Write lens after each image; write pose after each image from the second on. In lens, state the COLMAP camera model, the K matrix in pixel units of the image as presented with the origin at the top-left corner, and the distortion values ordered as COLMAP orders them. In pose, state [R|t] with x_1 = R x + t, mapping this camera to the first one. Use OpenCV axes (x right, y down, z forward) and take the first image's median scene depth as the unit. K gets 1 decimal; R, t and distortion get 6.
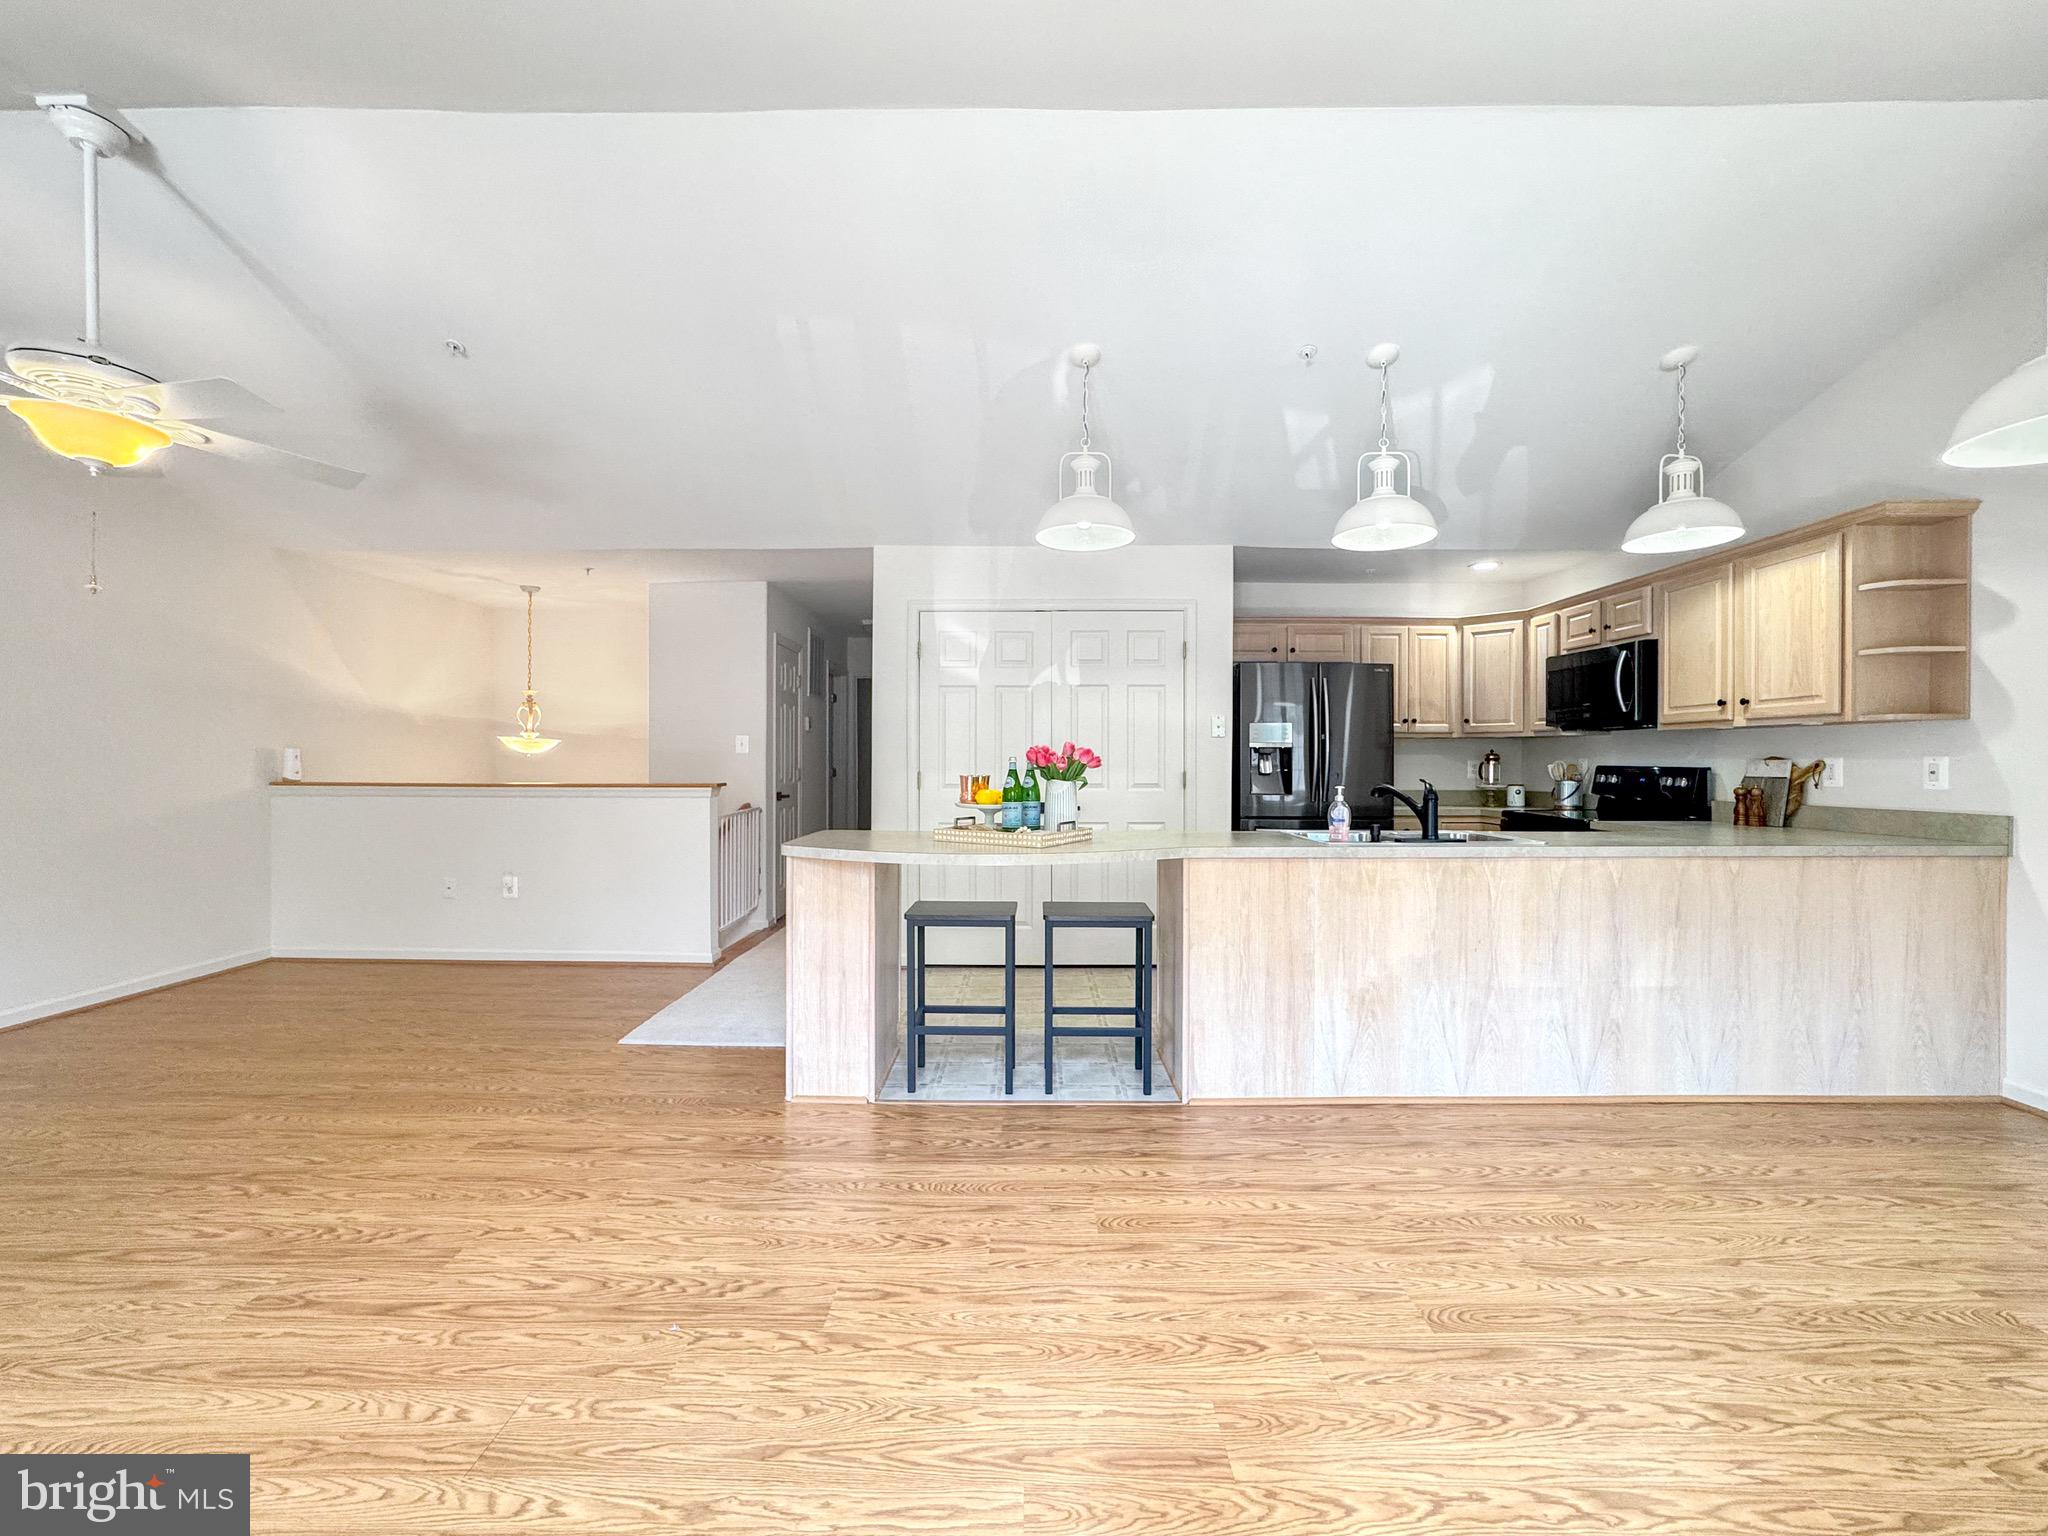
lens RADIAL K [[842.3, 0, 1033.1], [0, 842.3, 765.2], [0, 0, 1]] dist [-0.037606, 0.018641]
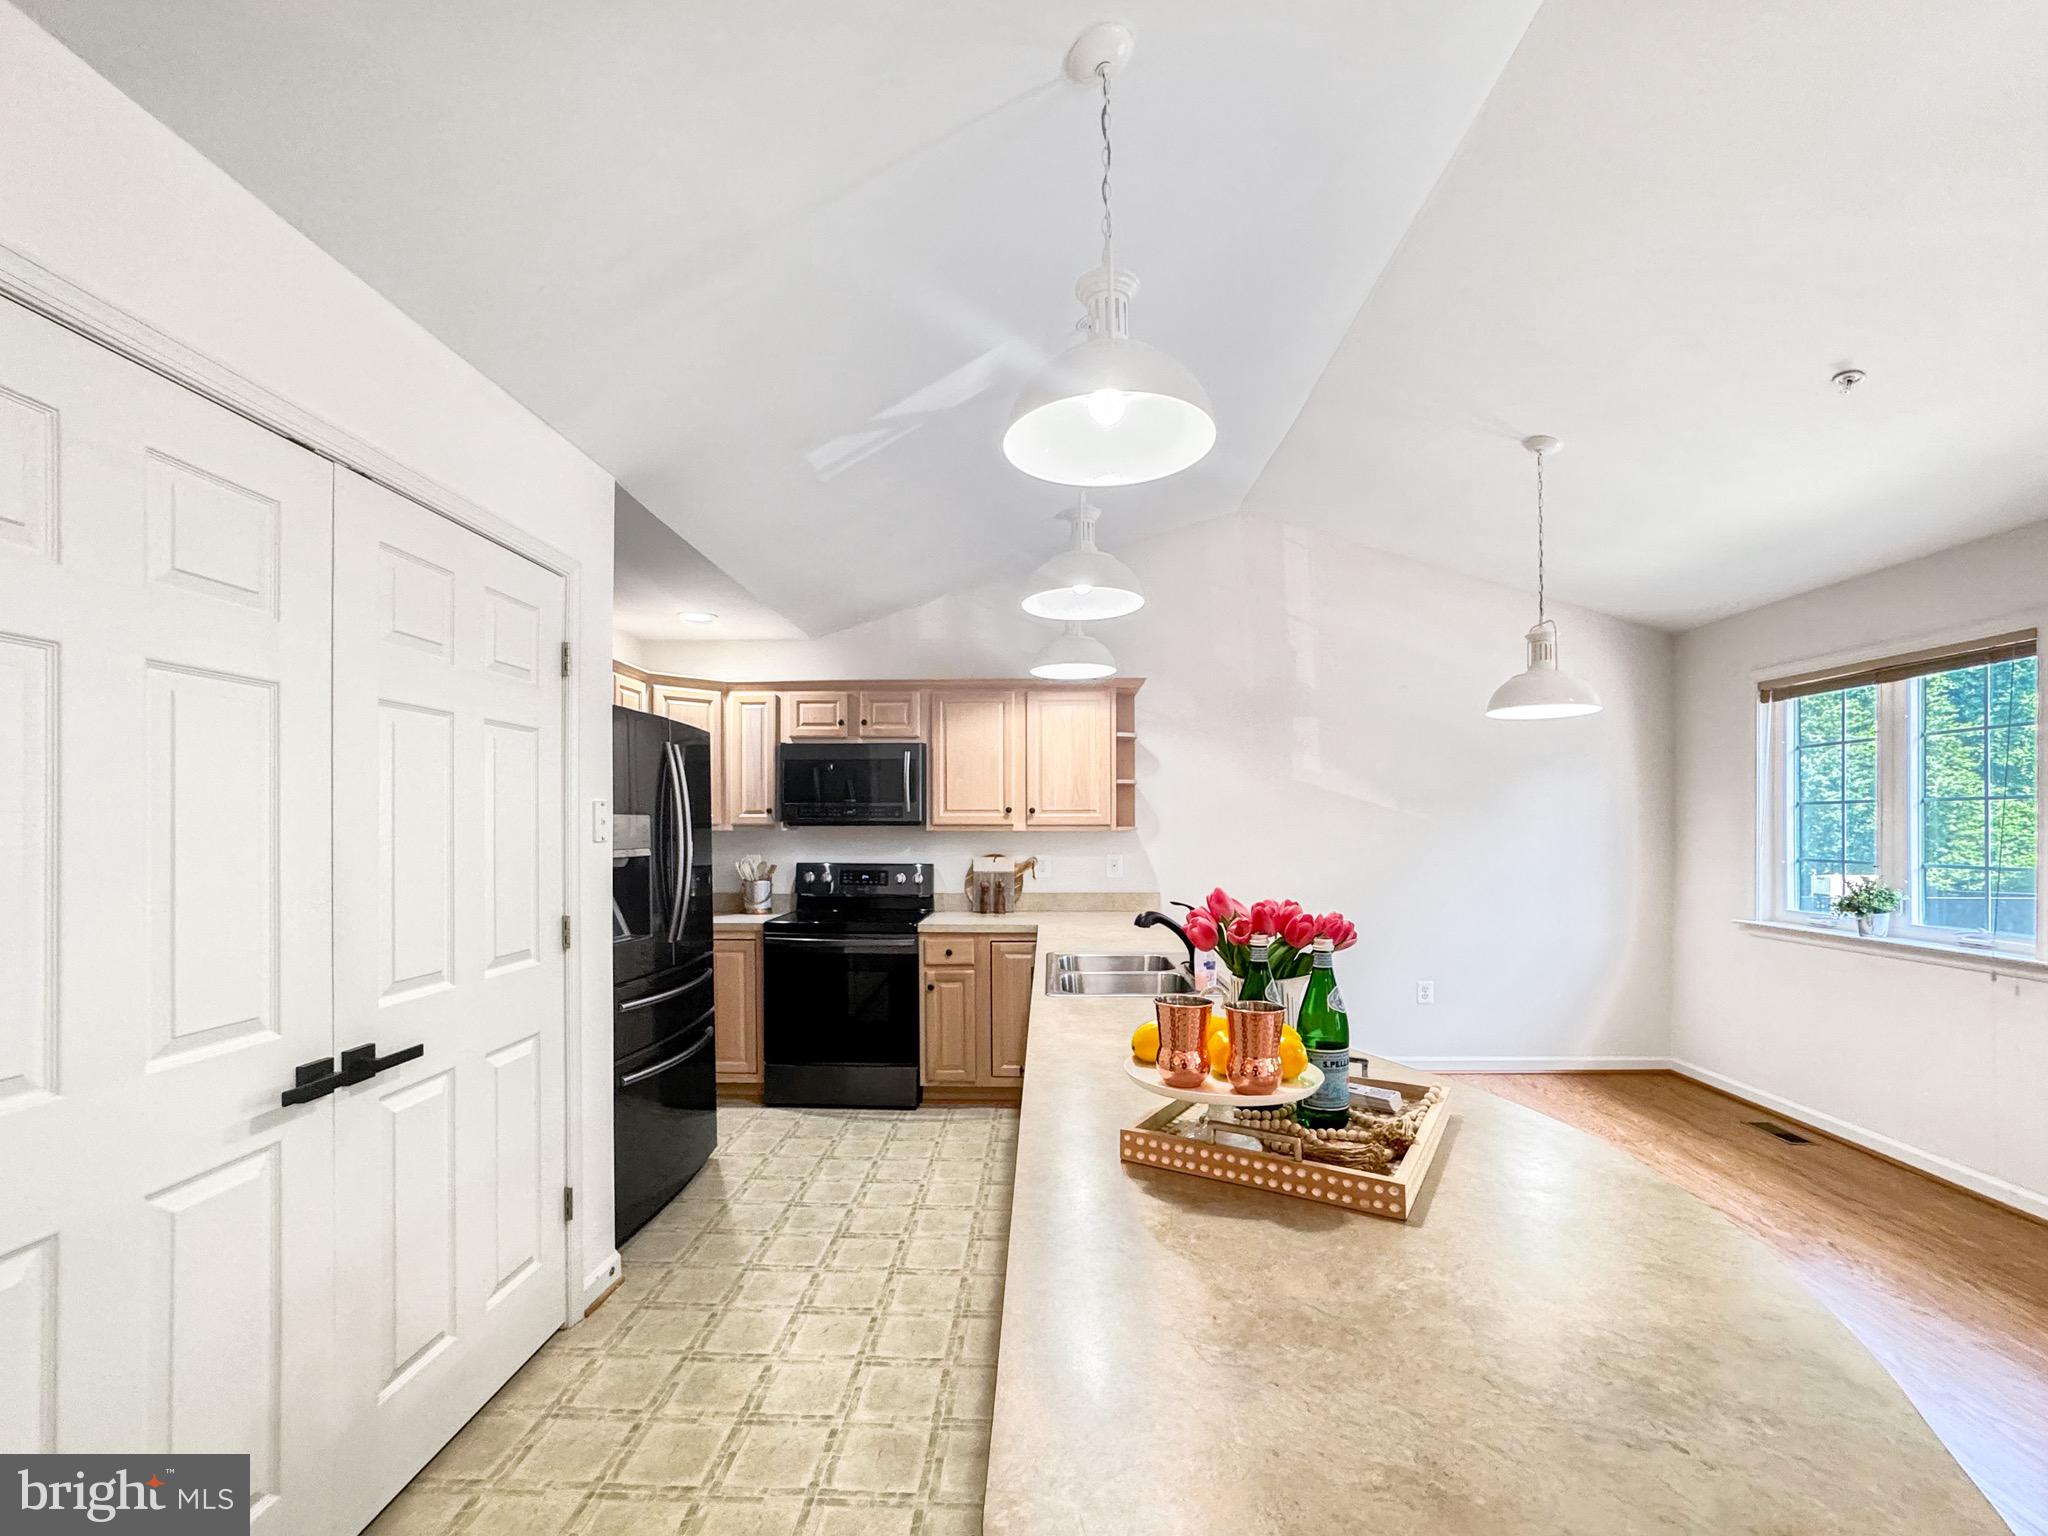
lens RADIAL K [[862.8, 0, 1018.3], [0, 862.8, 822.4], [0, 0, 1]] dist [-0.046373, 0.018498]
pose [[0.035467, 0.002635, 0.999367, -0.401024], [0.006398, 0.999975, -0.002864, -0.058189], [-0.999350, 0.006495, 0.035449, 1.006642]]
